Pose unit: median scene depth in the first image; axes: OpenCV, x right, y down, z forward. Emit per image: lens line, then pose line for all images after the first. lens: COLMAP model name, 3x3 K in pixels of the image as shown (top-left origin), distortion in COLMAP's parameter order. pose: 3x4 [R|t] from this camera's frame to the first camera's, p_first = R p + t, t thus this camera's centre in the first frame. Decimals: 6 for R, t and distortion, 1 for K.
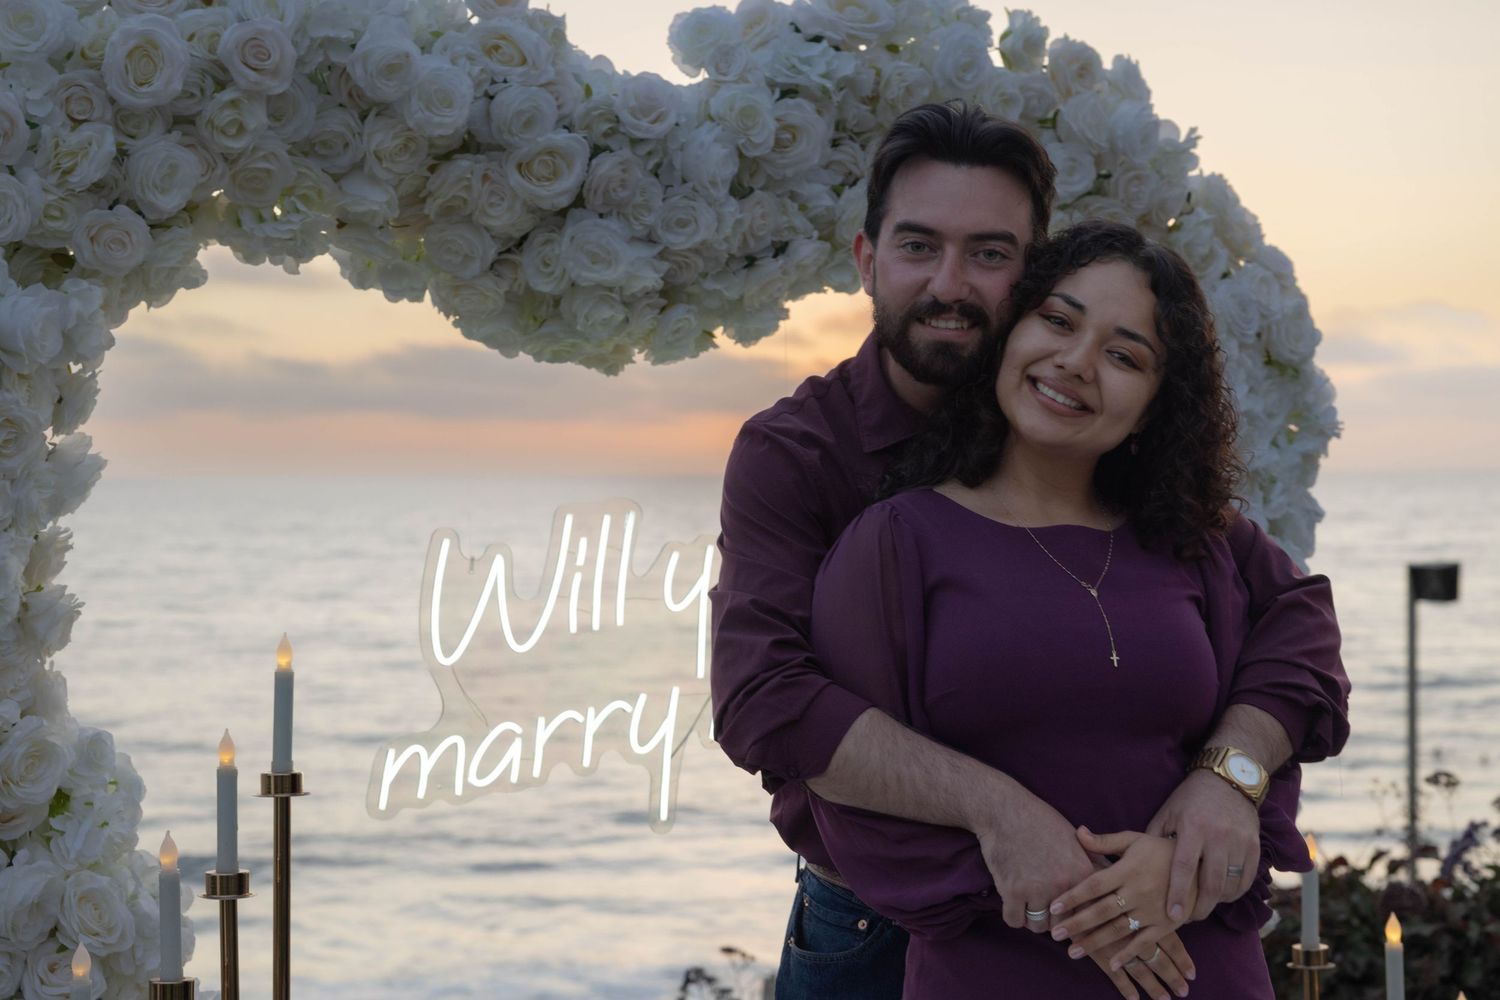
lens RADIAL K [[2618.3, 0, 759.7], [0, 2618.3, 496.5], [0, 0, 1]] dist [0.013167, 0.000000]
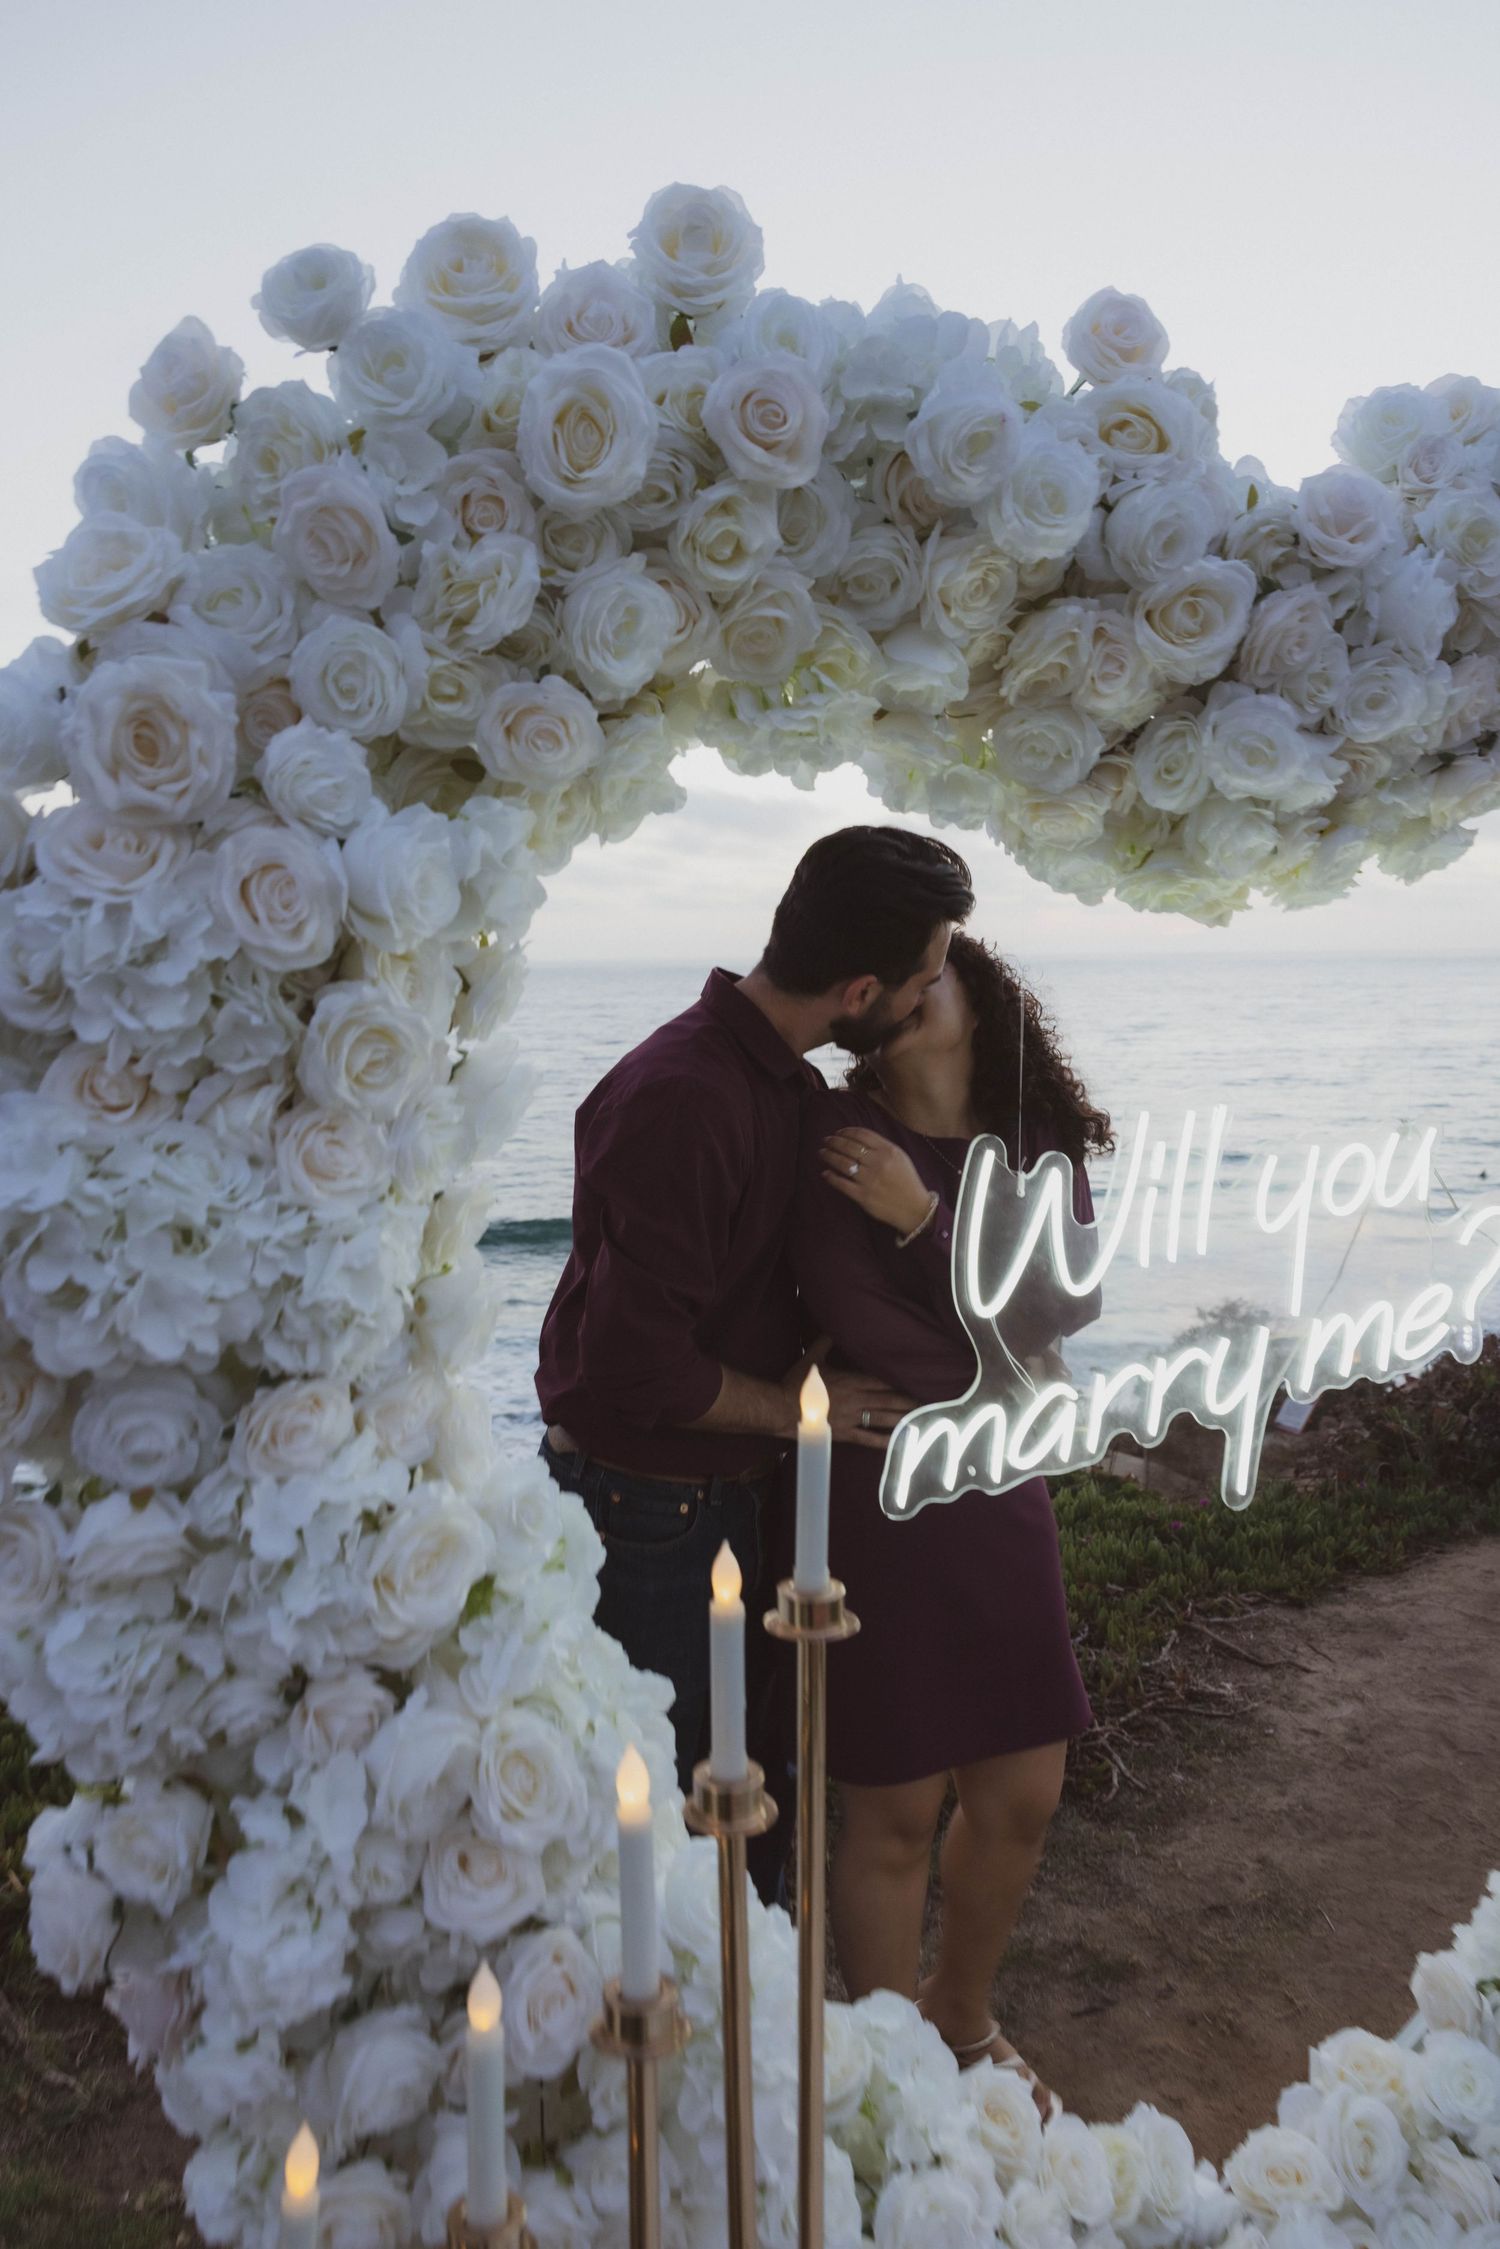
lens RADIAL K [[1607.7, 0, 705.5], [0, 1607.7, 1114.2], [0, 0, 1]] dist [0.008363, -0.003826]
pose [[0.983041, 0.009964, -0.183117, -0.124030], [0.005939, 0.996269, 0.086093, -0.036401], [0.183291, -0.085720, 0.979314, 0.565064]]
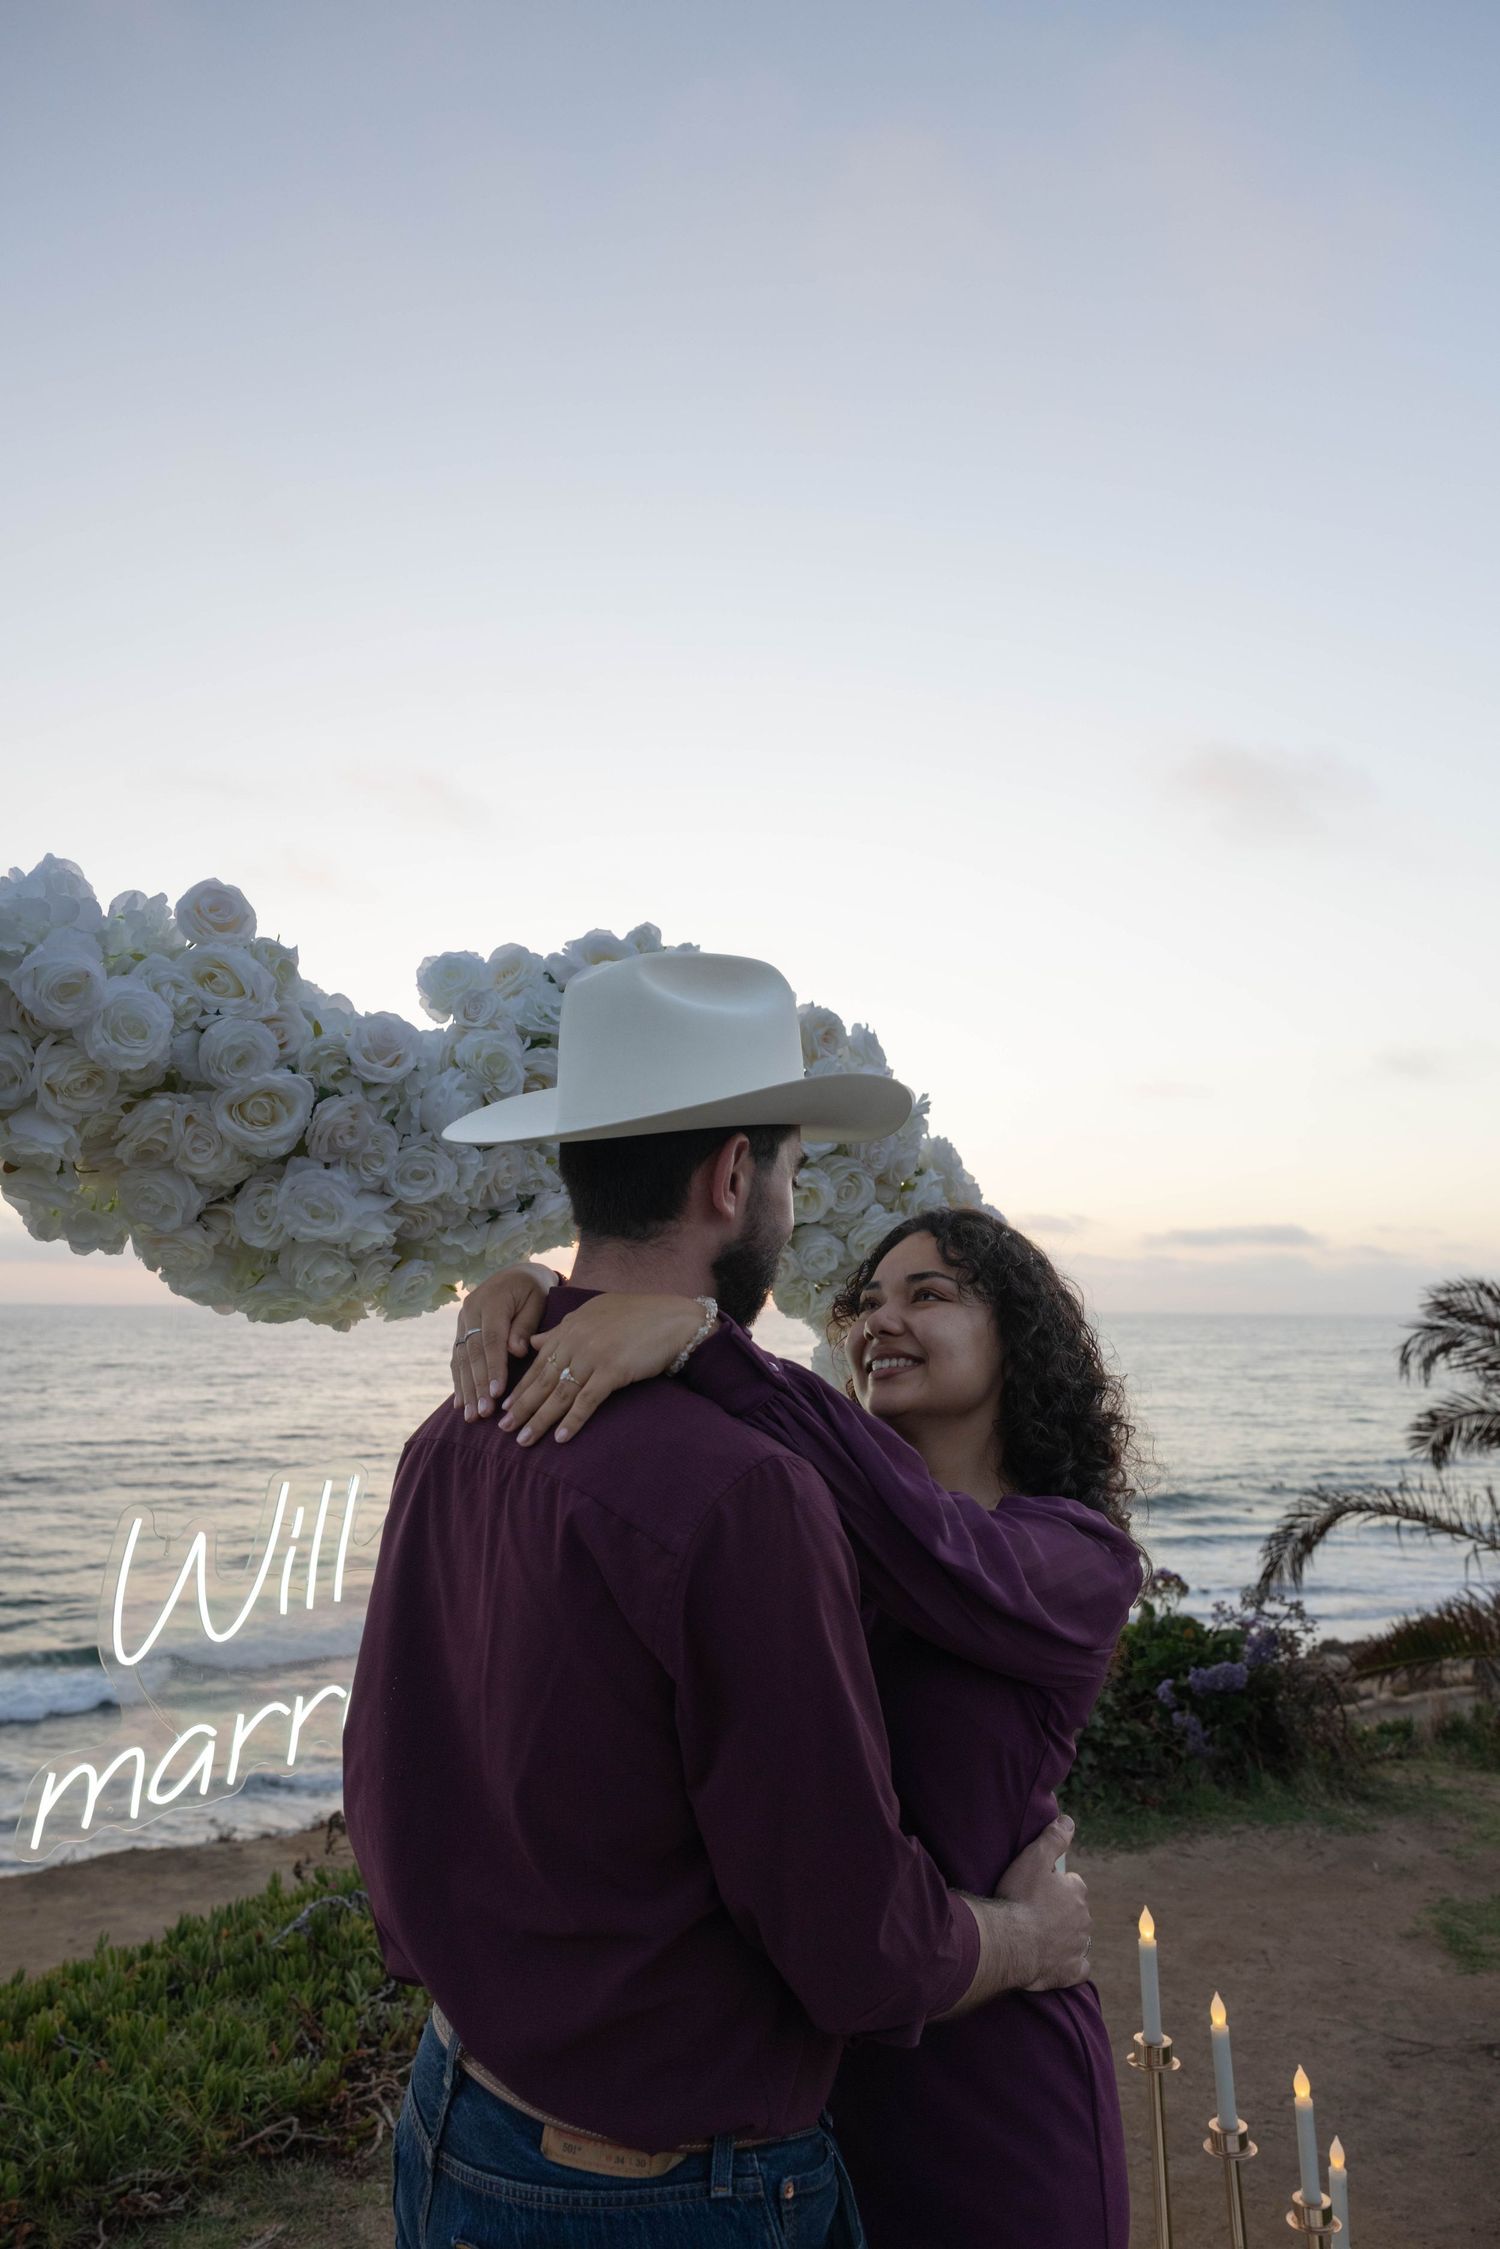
lens RADIAL K [[1607.7, 0, 770.6], [0, 1607.7, 1113.1], [0, 0, 1]] dist [0.008363, -0.003826]
pose [[0.988322, 0.033288, 0.148703, 0.008167], [-0.013893, 0.991469, -0.129604, -0.055181], [-0.151748, 0.126024, 0.980352, 0.429135]]
